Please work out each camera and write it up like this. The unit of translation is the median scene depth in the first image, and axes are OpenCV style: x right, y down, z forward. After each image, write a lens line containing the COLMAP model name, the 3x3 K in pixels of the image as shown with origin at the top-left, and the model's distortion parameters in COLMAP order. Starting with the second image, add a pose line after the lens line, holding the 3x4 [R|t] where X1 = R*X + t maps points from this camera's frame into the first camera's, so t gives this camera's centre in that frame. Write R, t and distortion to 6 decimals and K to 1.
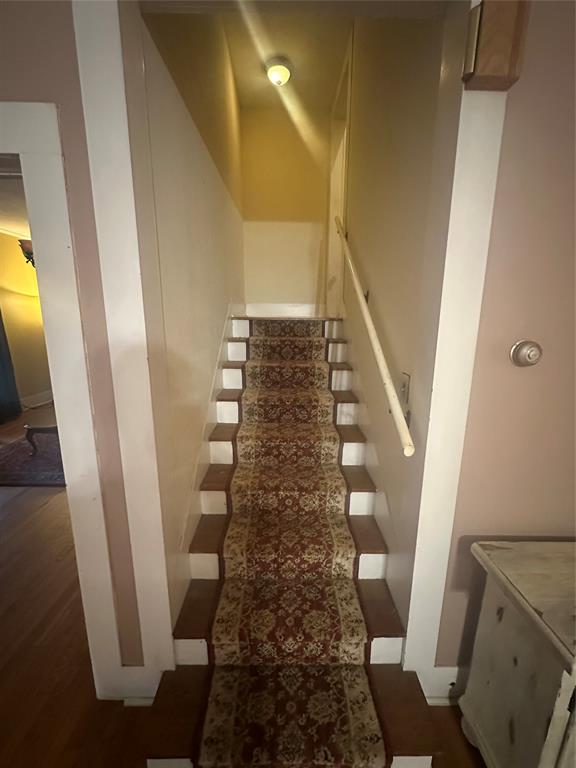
lens RADIAL K [[315.3, 0, 287.4], [0, 315.3, 389.4], [0, 0, 1]] dist [-0.010762, 0.001001]
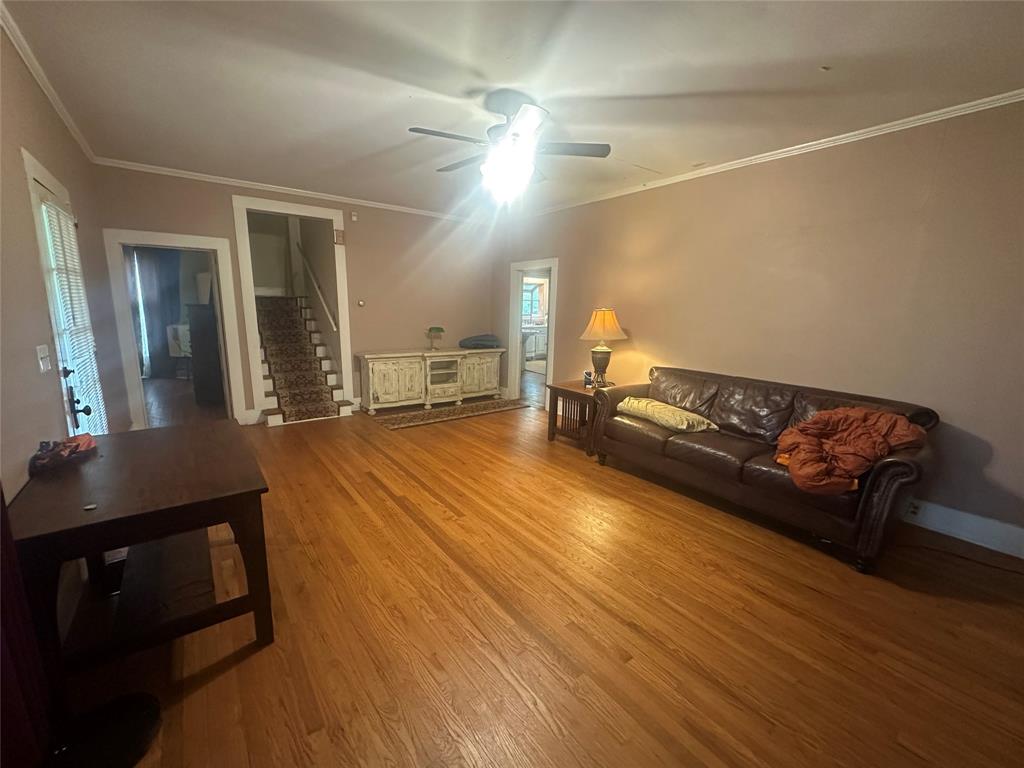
lens RADIAL K [[420.5, 0, 512.7], [0, 420.5, 384.2], [0, 0, 1]] dist [-0.010762, 0.001001]
pose [[0.795598, -0.101416, 0.597277, -0.433177], [0.121333, 0.992588, 0.006919, 0.464365], [-0.593551, 0.066965, 0.802005, -1.857014]]
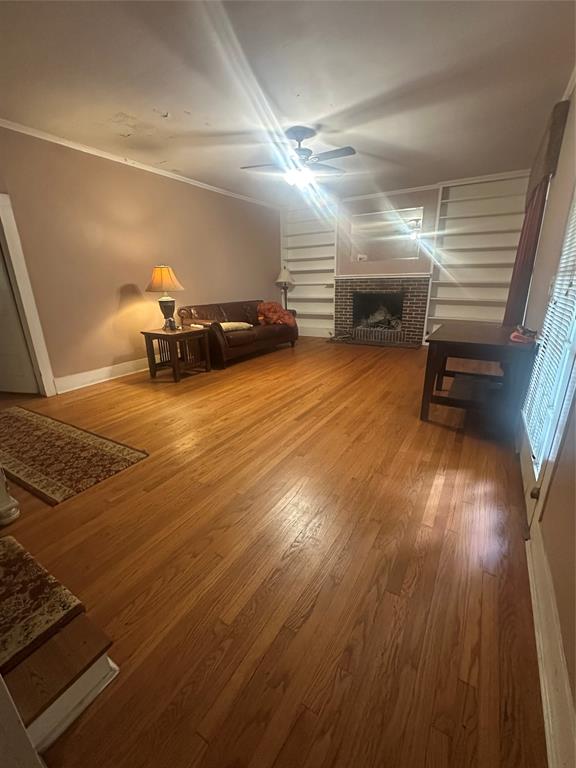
lens RADIAL K [[315.3, 0, 287.1], [0, 315.3, 383.3], [0, 0, 1]] dist [-0.010762, 0.001001]
pose [[-0.846629, -0.157319, 0.508399, -0.533811], [0.128153, 0.866929, 0.481675, 0.035713], [-0.516523, 0.472953, -0.713807, 0.421386]]
